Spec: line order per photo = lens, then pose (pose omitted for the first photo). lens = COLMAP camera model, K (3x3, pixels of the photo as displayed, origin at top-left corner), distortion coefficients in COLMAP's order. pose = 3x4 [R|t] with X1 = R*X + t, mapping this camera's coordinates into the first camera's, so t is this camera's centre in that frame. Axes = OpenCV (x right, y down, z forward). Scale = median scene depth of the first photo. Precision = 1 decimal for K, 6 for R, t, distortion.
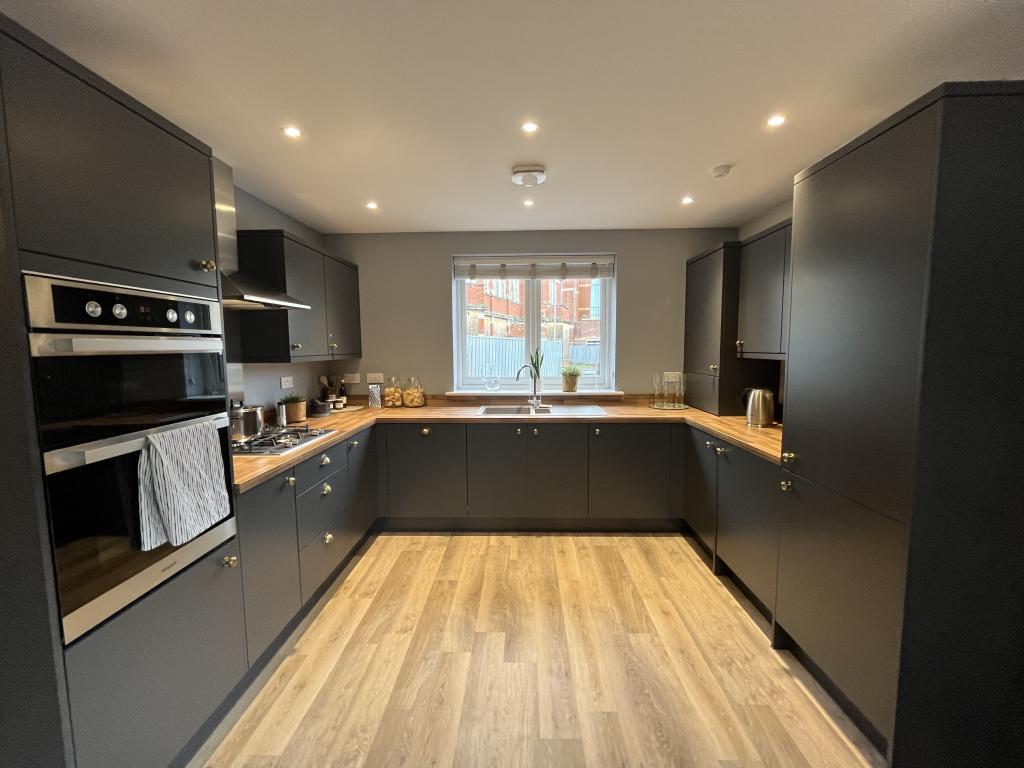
lens RADIAL K [[415.9, 0, 515.7], [0, 415.9, 382.9], [0, 0, 1]] dist [0.000236, -0.000003]
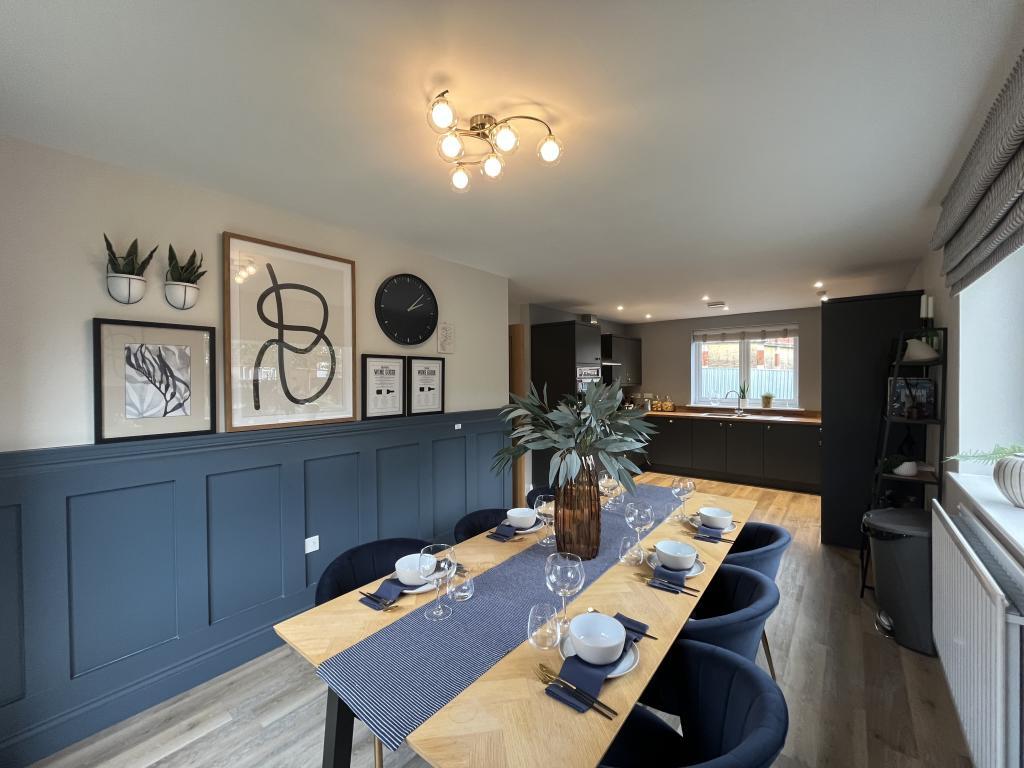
lens RADIAL K [[415.9, 0, 515.7], [0, 415.9, 382.9], [0, 0, 1]] dist [0.000236, -0.000003]
pose [[0.795401, 0.008309, -0.606027, 0.339683], [-0.052626, 0.997076, -0.055400, 0.066918], [0.603795, 0.075958, 0.793513, -0.900472]]
